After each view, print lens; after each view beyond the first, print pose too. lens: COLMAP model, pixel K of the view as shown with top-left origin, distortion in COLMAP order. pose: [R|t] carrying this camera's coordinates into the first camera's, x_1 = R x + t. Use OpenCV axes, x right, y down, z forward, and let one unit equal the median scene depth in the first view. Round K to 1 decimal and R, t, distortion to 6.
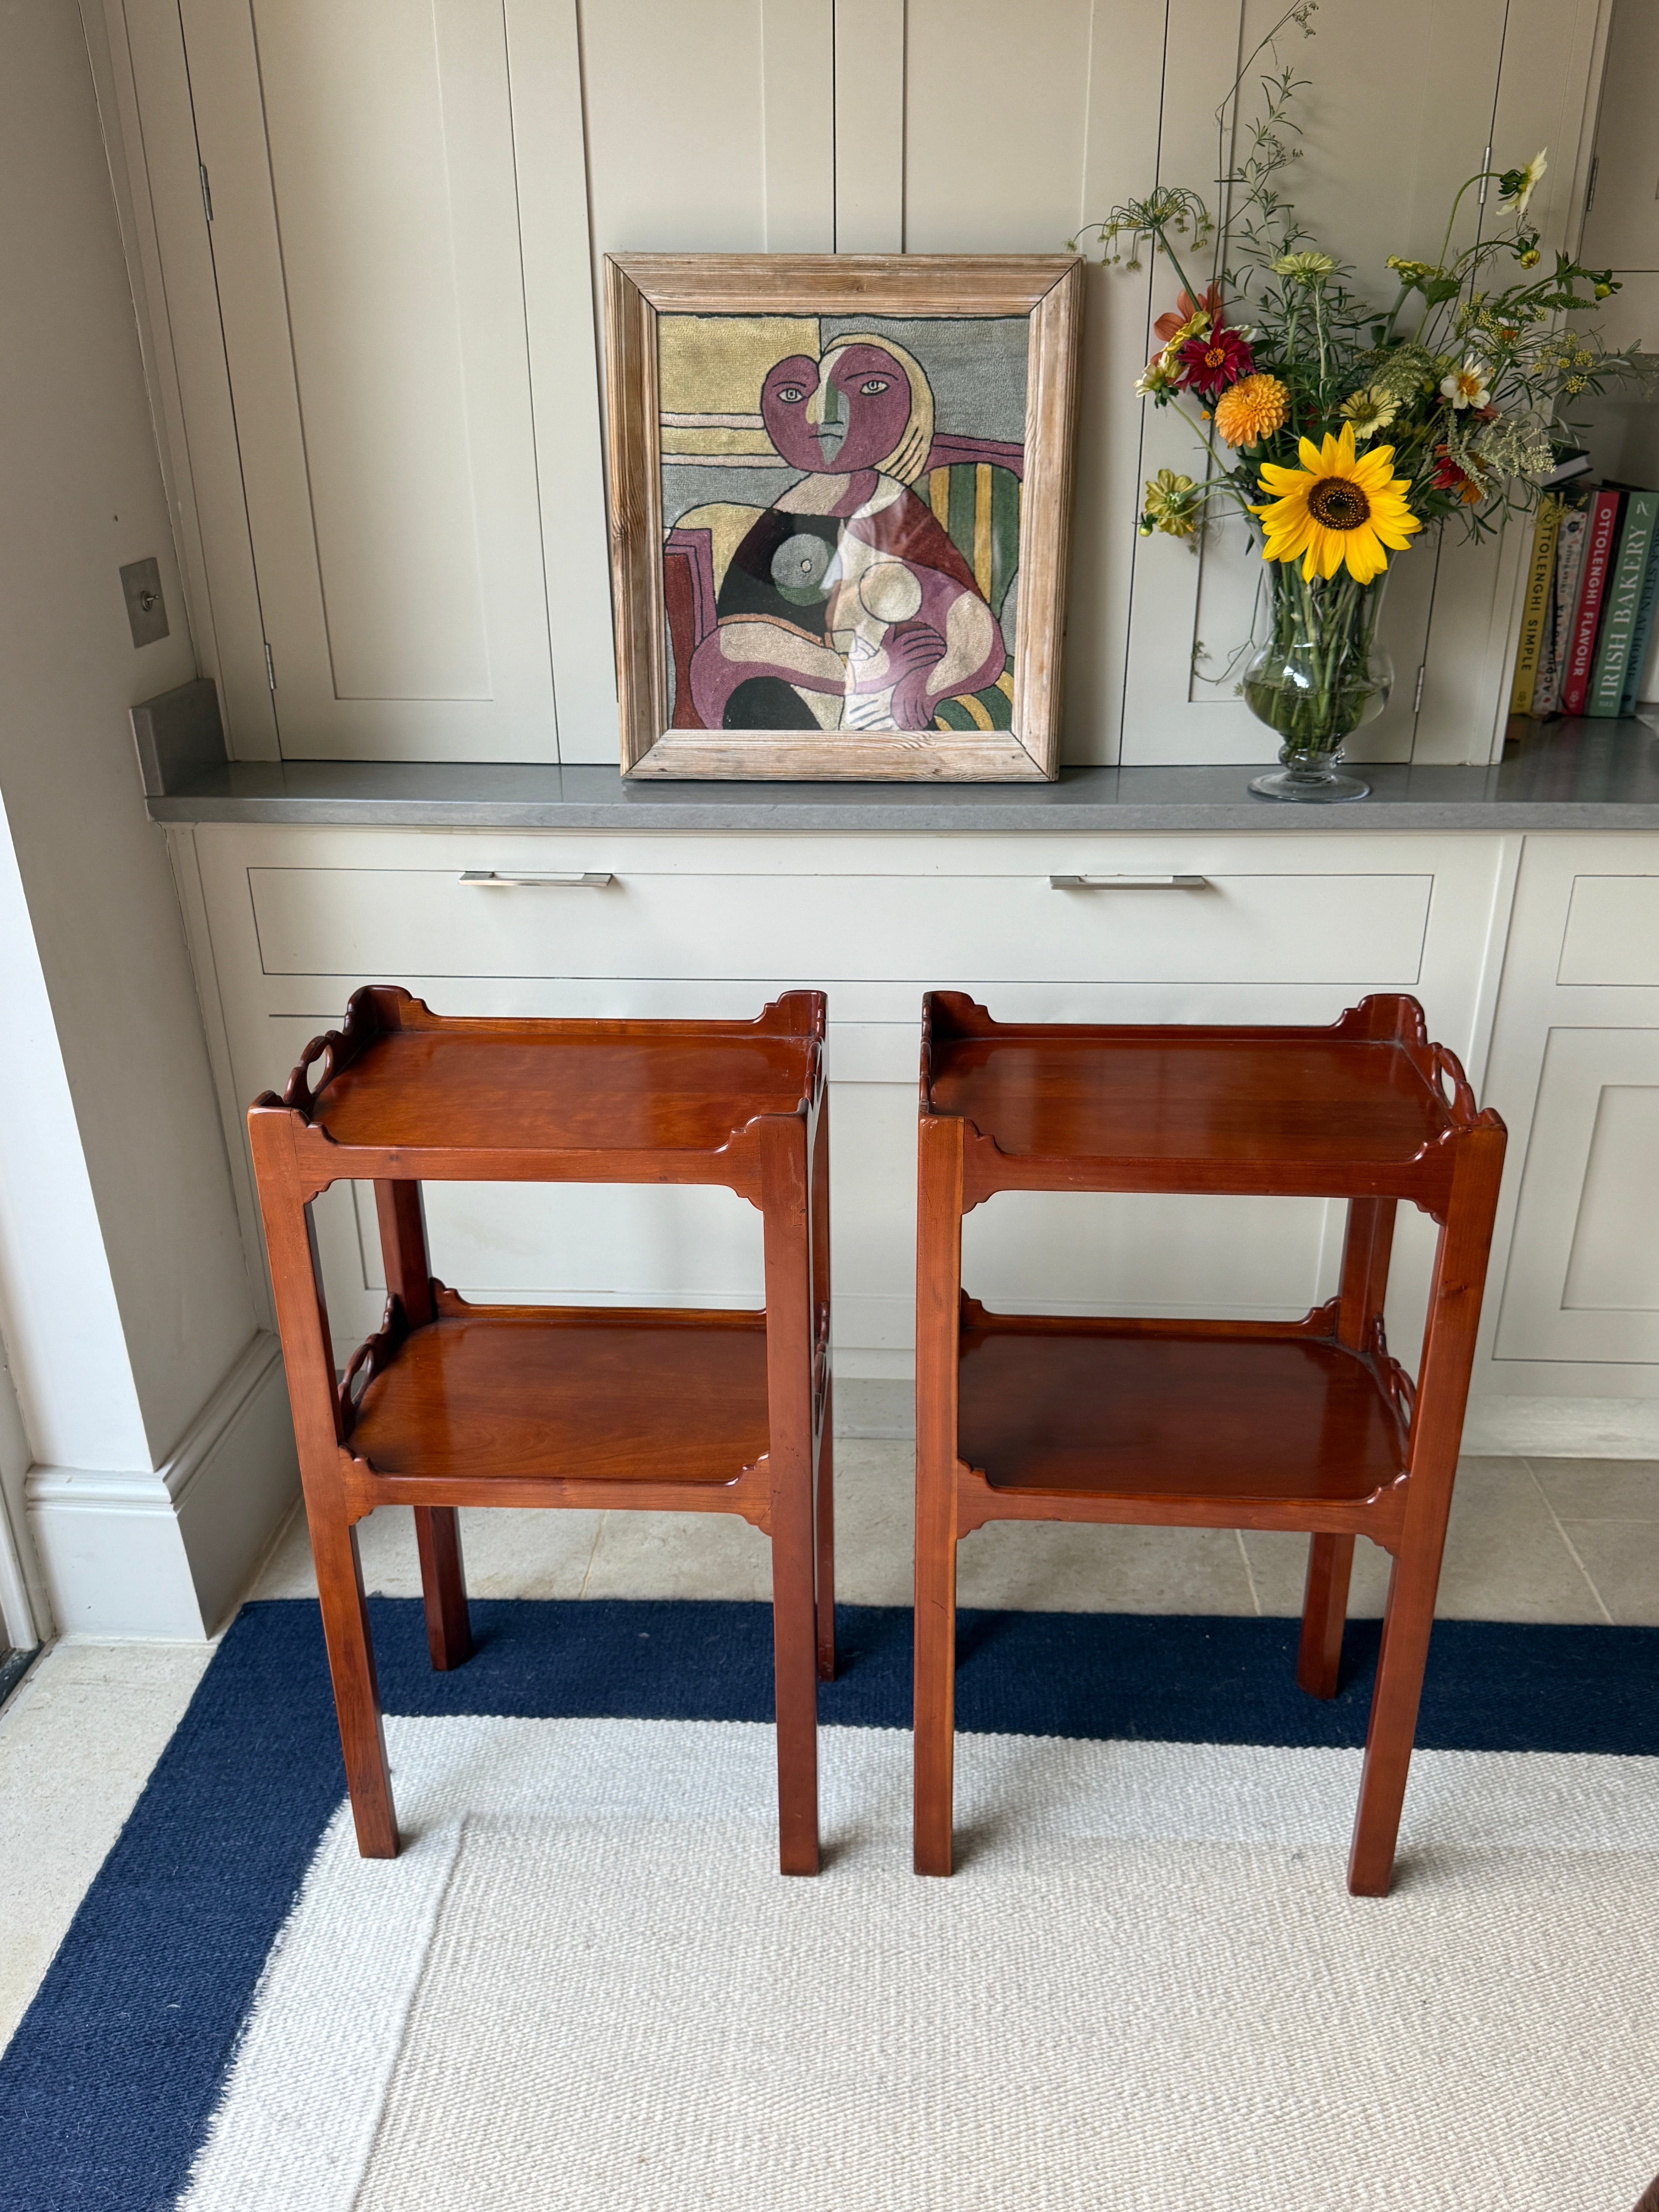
lens RADIAL K [[1747.1, 0, 821.5], [0, 1747.1, 1132.0], [0, 0, 1]] dist [0.043110, -0.090988]
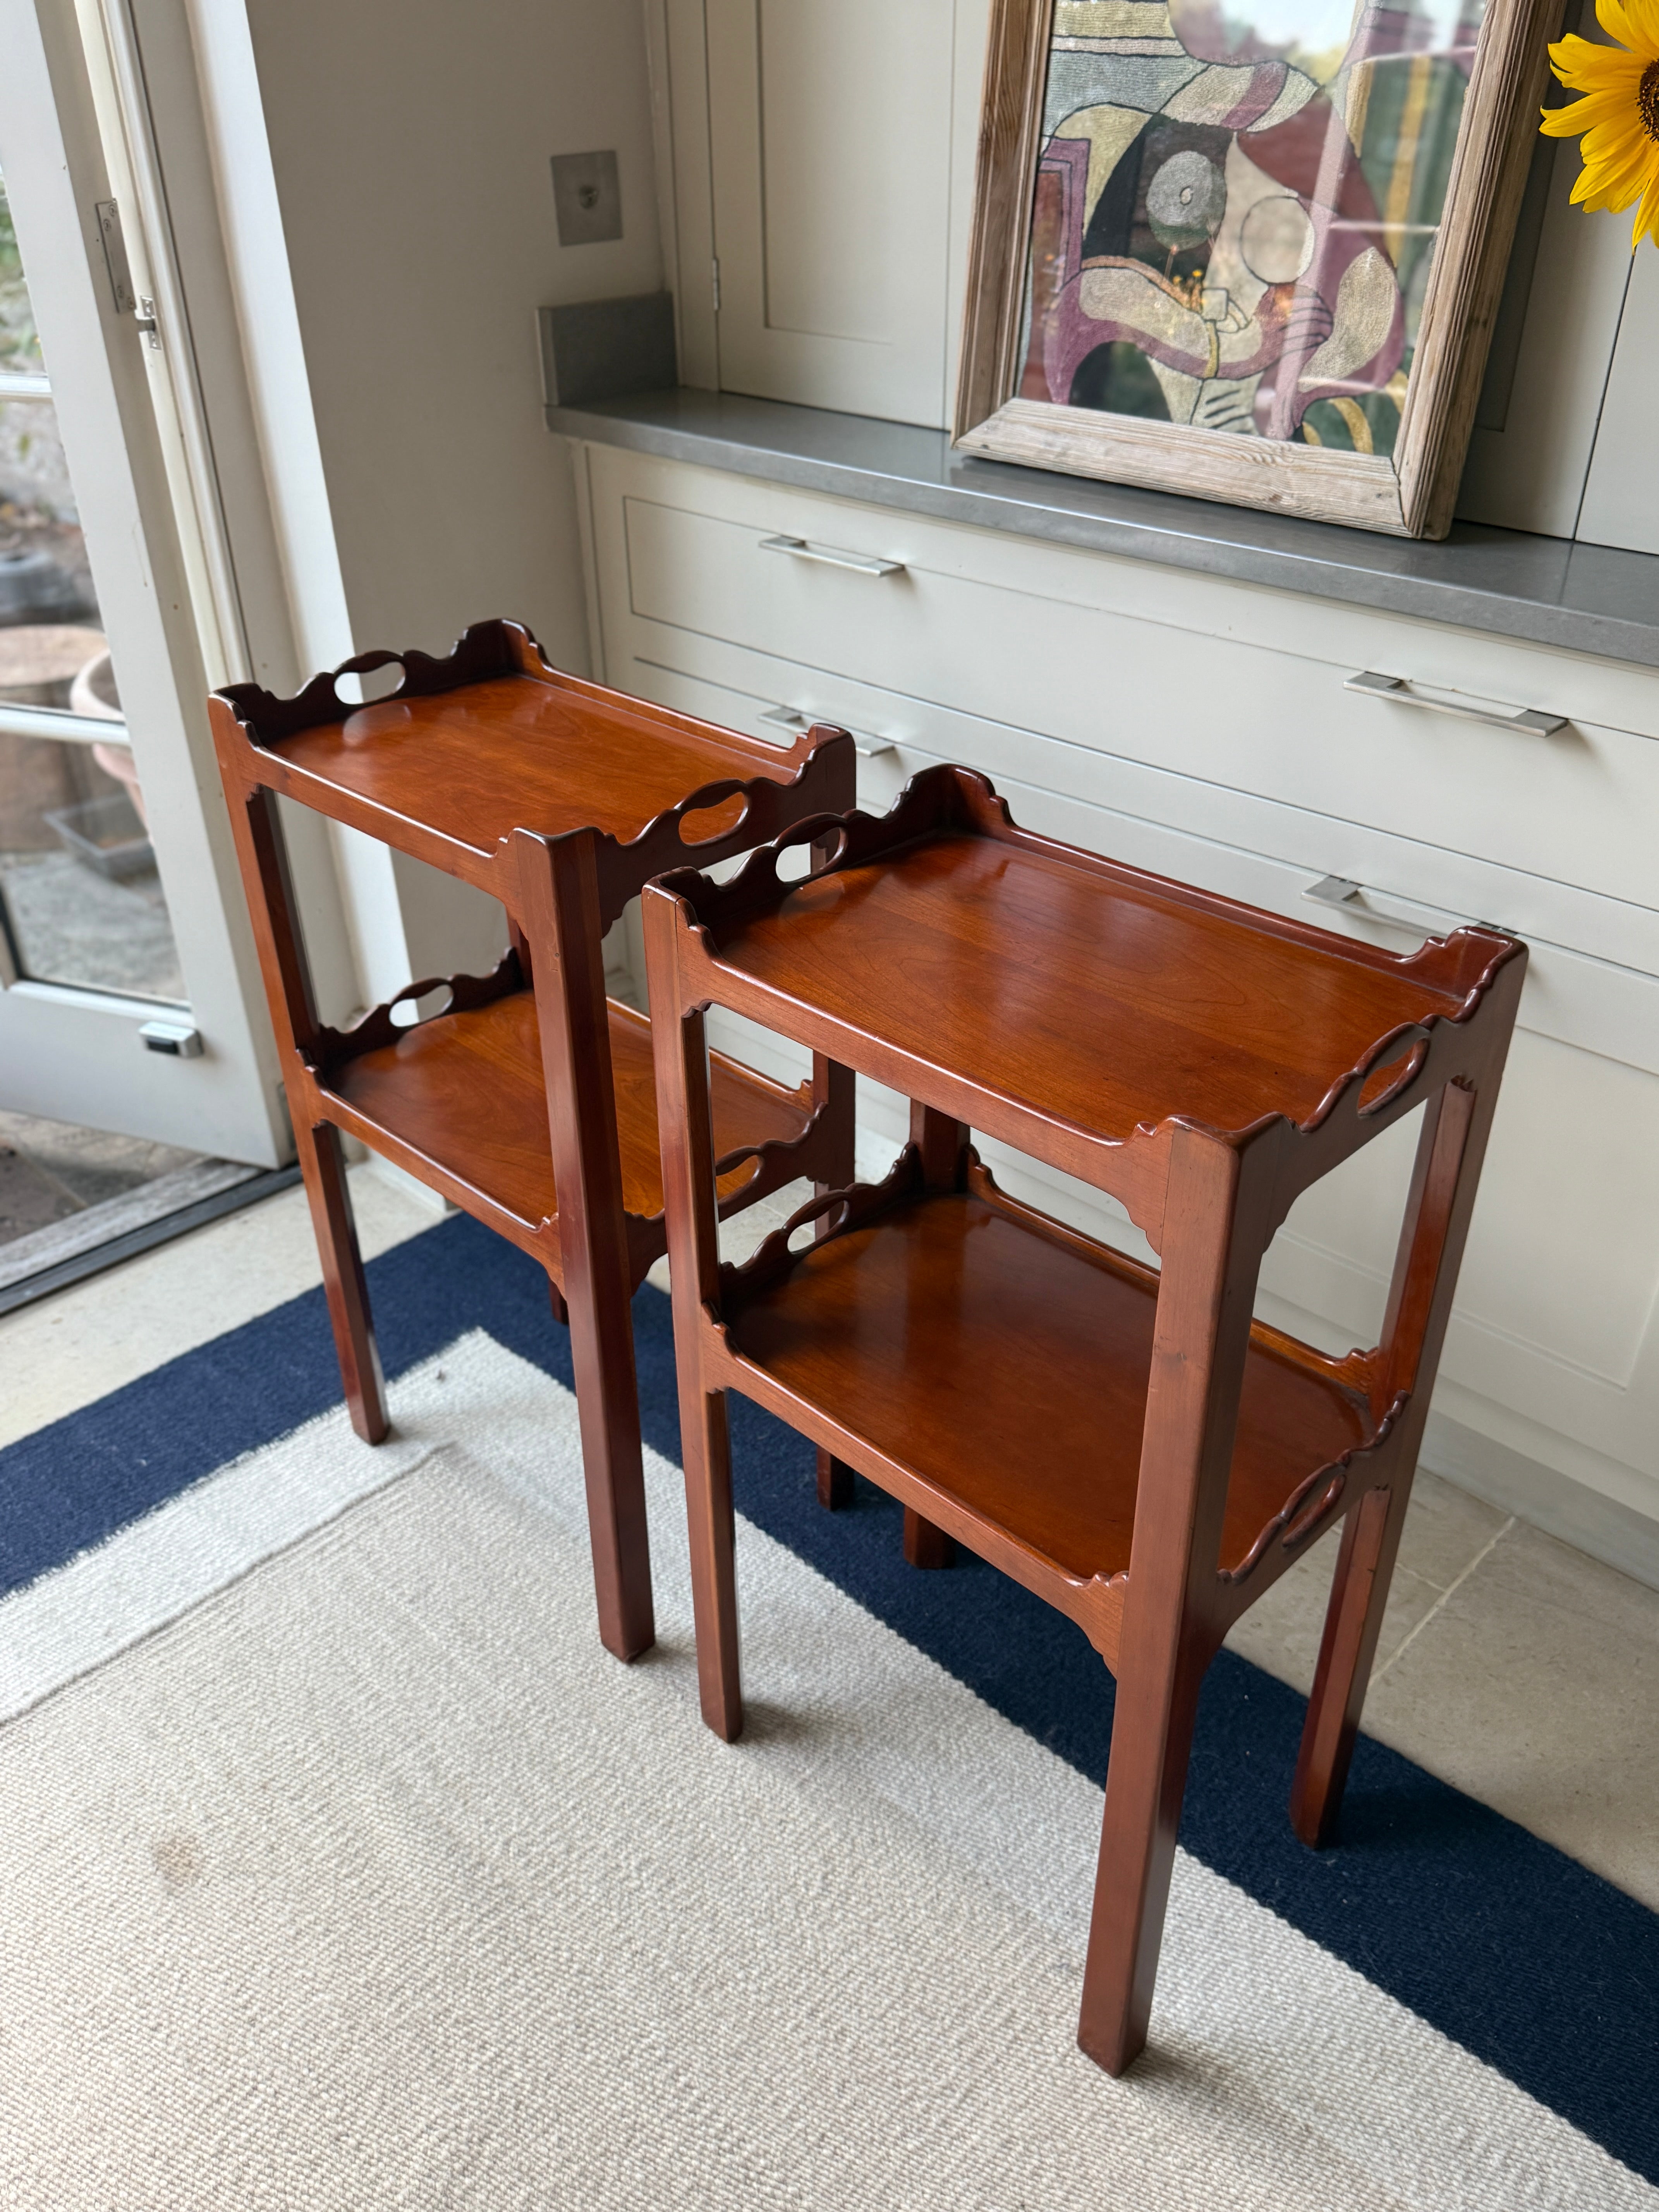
lens RADIAL K [[1747.1, 0, 807.2], [0, 1747.1, 1130.1], [0, 0, 1]] dist [0.043110, -0.090988]
pose [[0.748863, 0.354335, -0.560045, 0.441761], [-0.261126, 0.934462, 0.242061, -0.087202], [0.609112, -0.035028, 0.792311, 0.289071]]
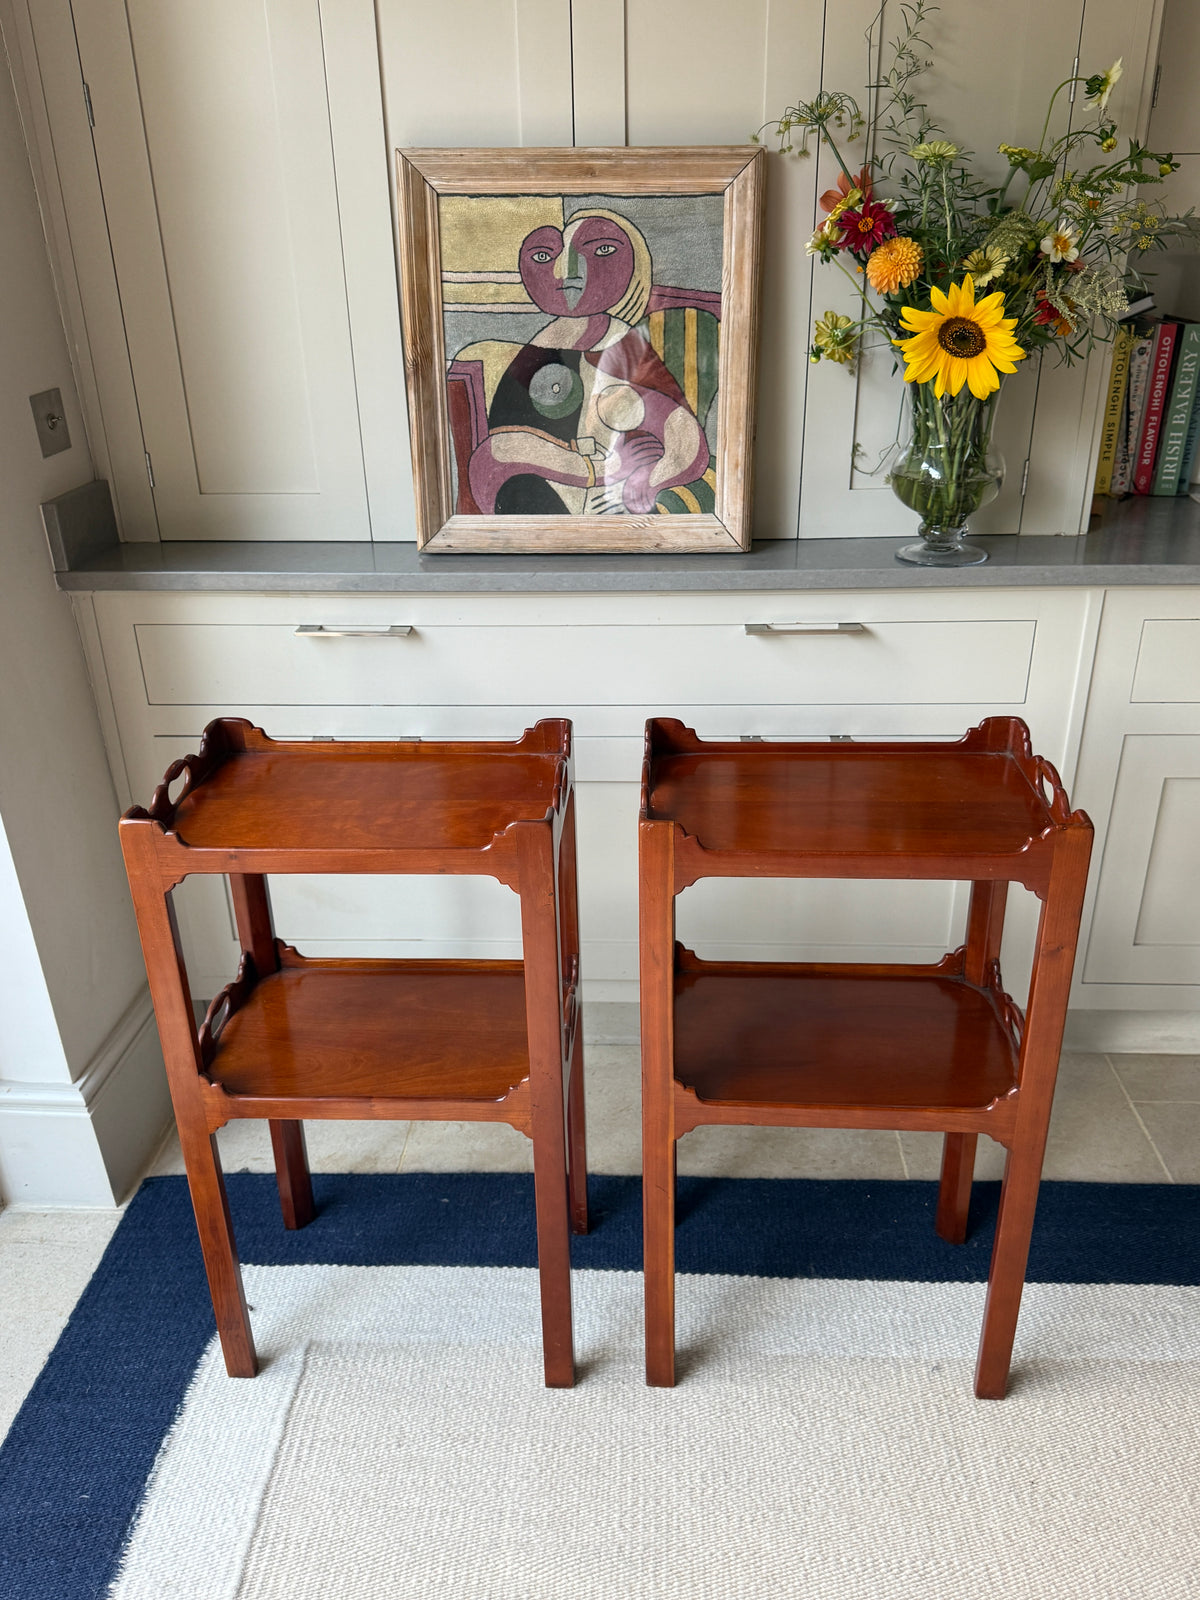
lens RADIAL K [[1263.7, 0, 596.8], [0, 1263.7, 821.5], [0, 0, 1]] dist [0.043110, -0.090988]
pose [[0.999932, -0.011603, 0.000938, 0.017271], [0.011579, 0.999670, 0.022923, -0.021905], [-0.001204, -0.022910, 0.999737, 0.047830]]
